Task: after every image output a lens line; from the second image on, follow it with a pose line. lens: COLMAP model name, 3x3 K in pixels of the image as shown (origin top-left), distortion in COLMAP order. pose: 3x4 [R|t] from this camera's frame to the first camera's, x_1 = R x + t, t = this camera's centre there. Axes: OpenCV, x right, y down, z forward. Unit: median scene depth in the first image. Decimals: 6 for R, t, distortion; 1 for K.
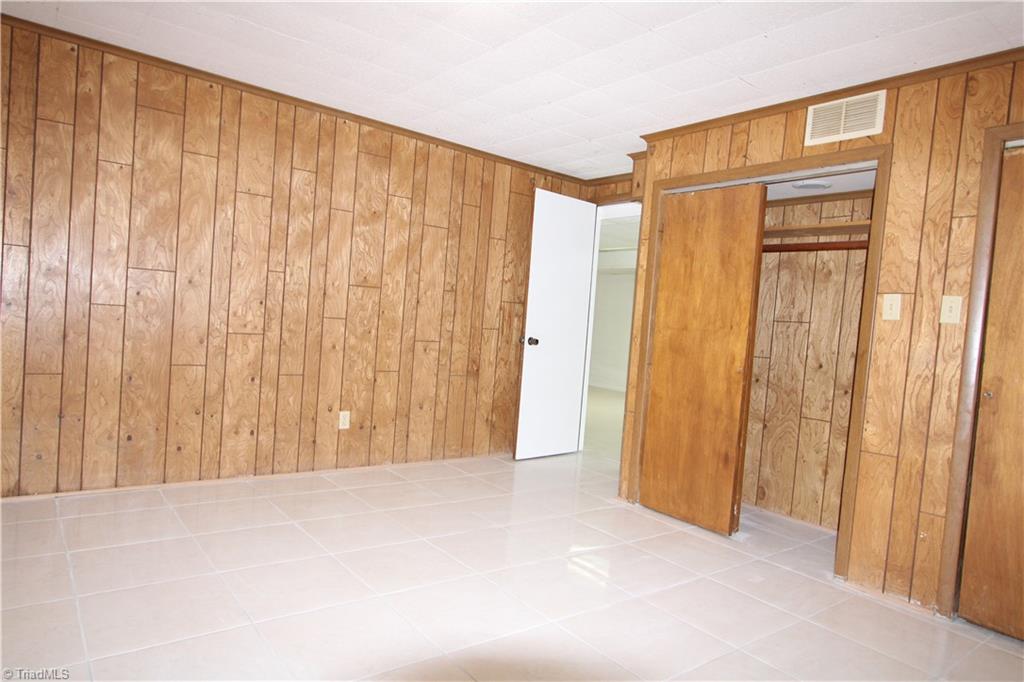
lens RADIAL K [[636.7, 0, 514.5], [0, 636.7, 345.4], [0, 0, 1]] dist [-0.005969, 0.002918]
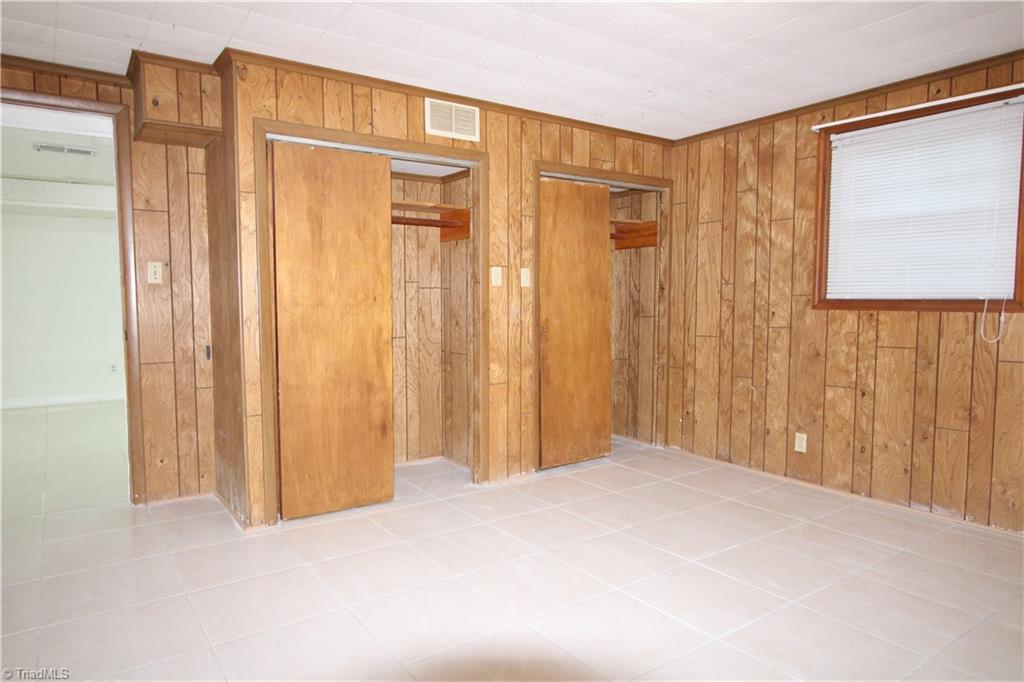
lens RADIAL K [[636.7, 0, 514.4], [0, 636.7, 339.9], [0, 0, 1]] dist [-0.005969, 0.002918]
pose [[0.056012, -0.146428, 0.987634, -0.680797], [0.041331, 0.988679, 0.144239, -0.106169], [-0.997574, 0.032740, 0.061430, 0.771421]]
